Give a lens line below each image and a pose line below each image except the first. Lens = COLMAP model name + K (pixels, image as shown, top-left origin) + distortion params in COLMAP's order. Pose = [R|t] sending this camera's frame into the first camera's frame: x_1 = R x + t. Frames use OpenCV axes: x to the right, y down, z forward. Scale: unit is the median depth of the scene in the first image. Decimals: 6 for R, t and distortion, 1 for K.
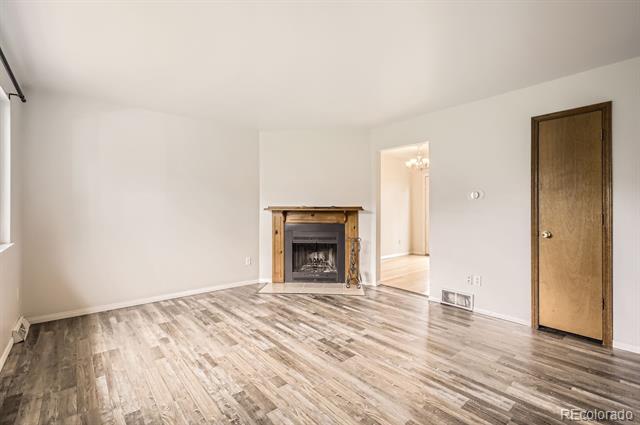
lens RADIAL K [[289.5, 0, 320.0], [0, 289.5, 212.5], [0, 0, 1]] dist [-0.000194, -0.000045]
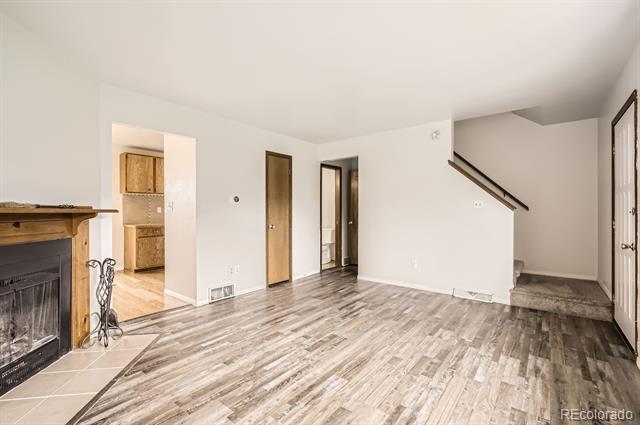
lens RADIAL K [[287.6, 0, 320.0], [0, 287.6, 212.5], [0, 0, 1]] dist [0.000223, -0.000095]
pose [[-0.195224, -0.003369, 0.980753, -0.828989], [0.012847, 0.999900, 0.005992, -0.008943], [-0.980675, 0.013770, -0.195161, 1.039226]]
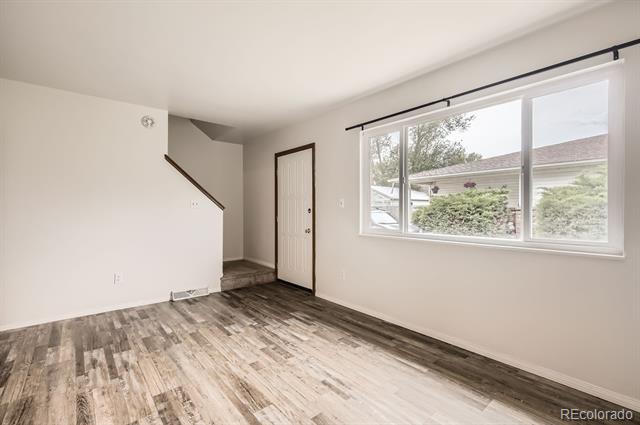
lens RADIAL K [[289.5, 0, 320.0], [0, 289.5, 212.5], [0, 0, 1]] dist [-0.000194, -0.000045]
pose [[-0.999999, 0.000680, 0.001393, -0.267359], [0.000708, 0.999795, 0.020238, -0.016400], [-0.001379, 0.020239, -0.999794, 1.445380]]
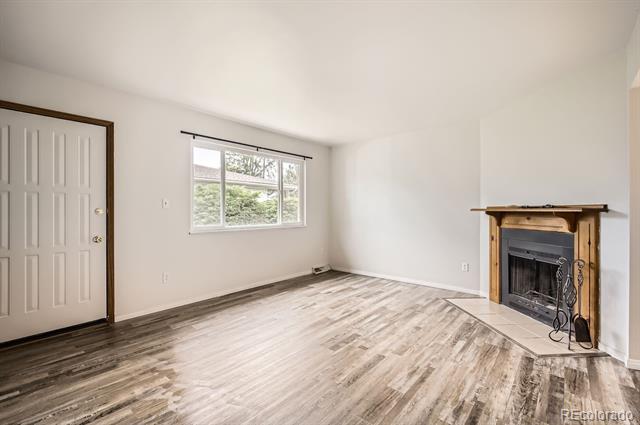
lens RADIAL K [[289.5, 0, 320.0], [0, 289.5, 212.5], [0, 0, 1]] dist [-0.000194, -0.000045]
pose [[0.159110, 0.008249, -0.987226, 0.921598], [-0.010379, 0.999924, 0.006683, -0.006457], [0.987206, 0.009183, 0.159184, 0.636943]]
